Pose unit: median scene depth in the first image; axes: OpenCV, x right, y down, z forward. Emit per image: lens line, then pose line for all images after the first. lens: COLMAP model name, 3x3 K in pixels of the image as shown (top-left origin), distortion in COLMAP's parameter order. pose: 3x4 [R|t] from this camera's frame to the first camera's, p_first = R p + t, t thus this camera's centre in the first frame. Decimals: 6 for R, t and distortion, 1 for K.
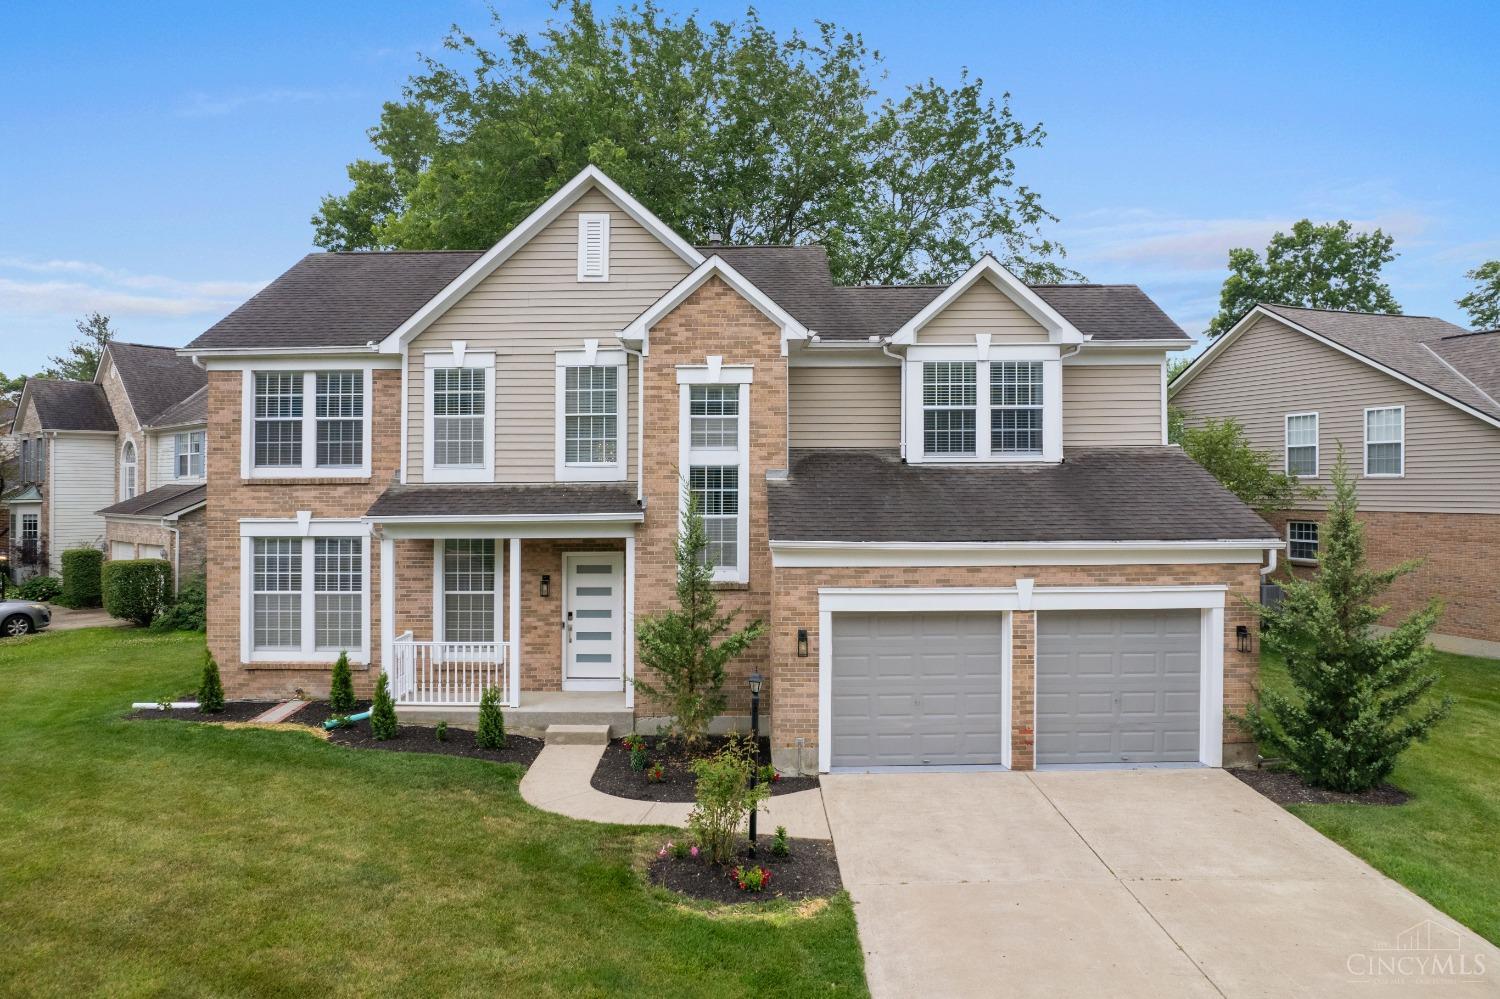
lens RADIAL K [[947.7, 0, 756.7], [0, 947.7, 501.5], [0, 0, 1]] dist [-0.050505, 0.000481]
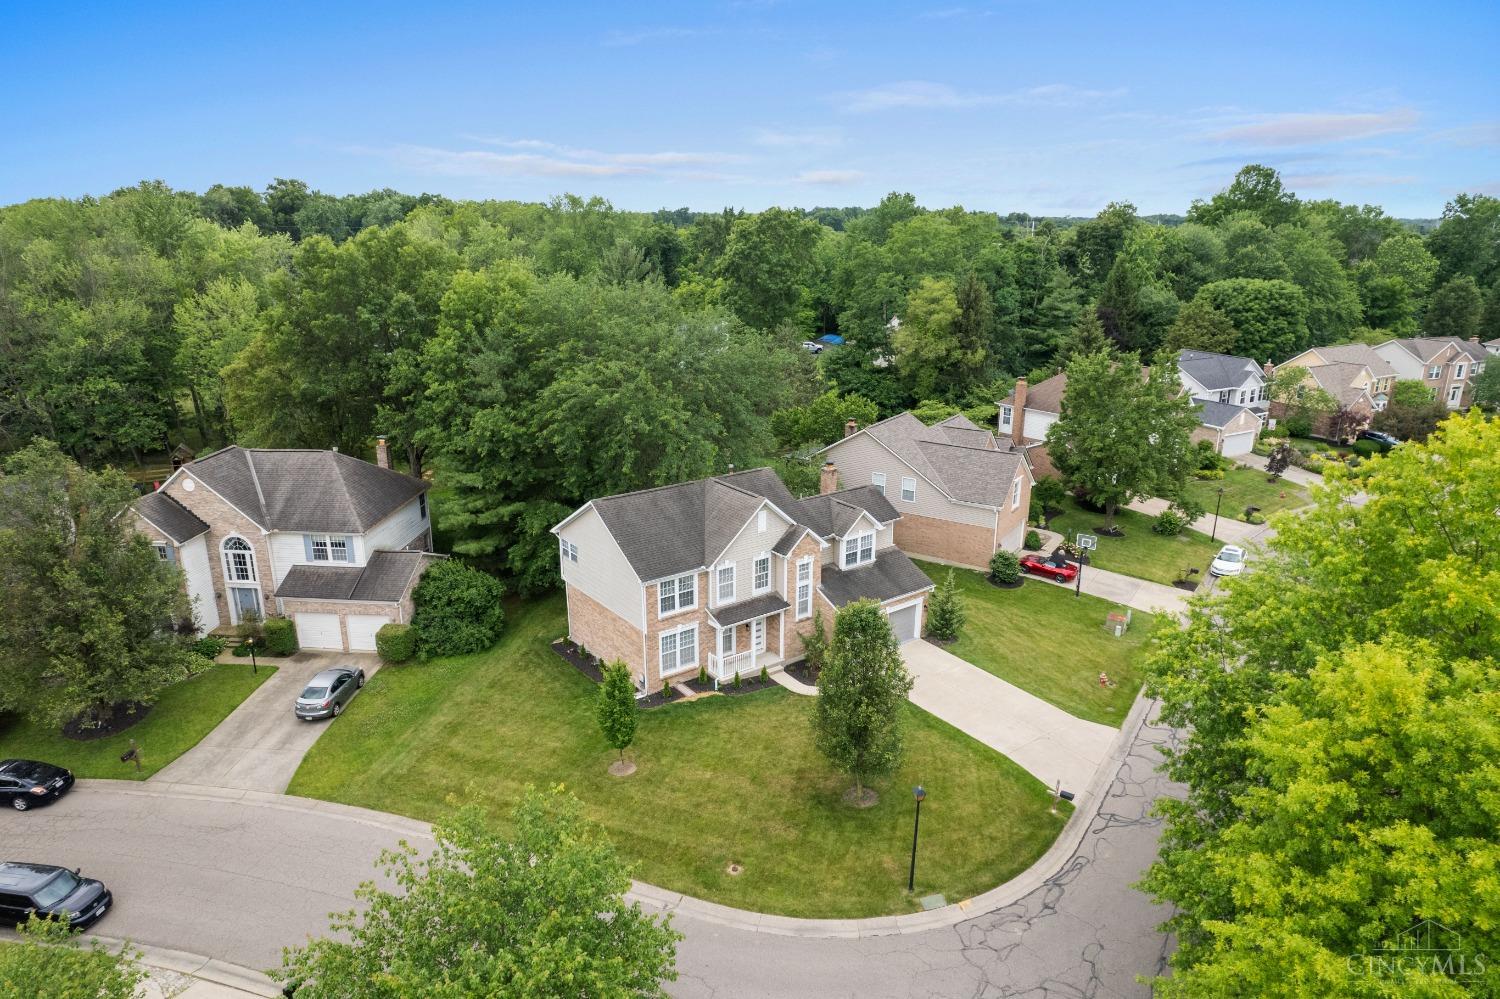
lens RADIAL K [[947.7, 0, 756.7], [0, 947.7, 501.5], [0, 0, 1]] dist [-0.050505, 0.000481]
pose [[0.787364, -0.172441, 0.591879, -1.996037], [-0.007427, 0.957360, 0.288802, -1.221166], [-0.616443, -0.231789, 0.752510, -1.279867]]
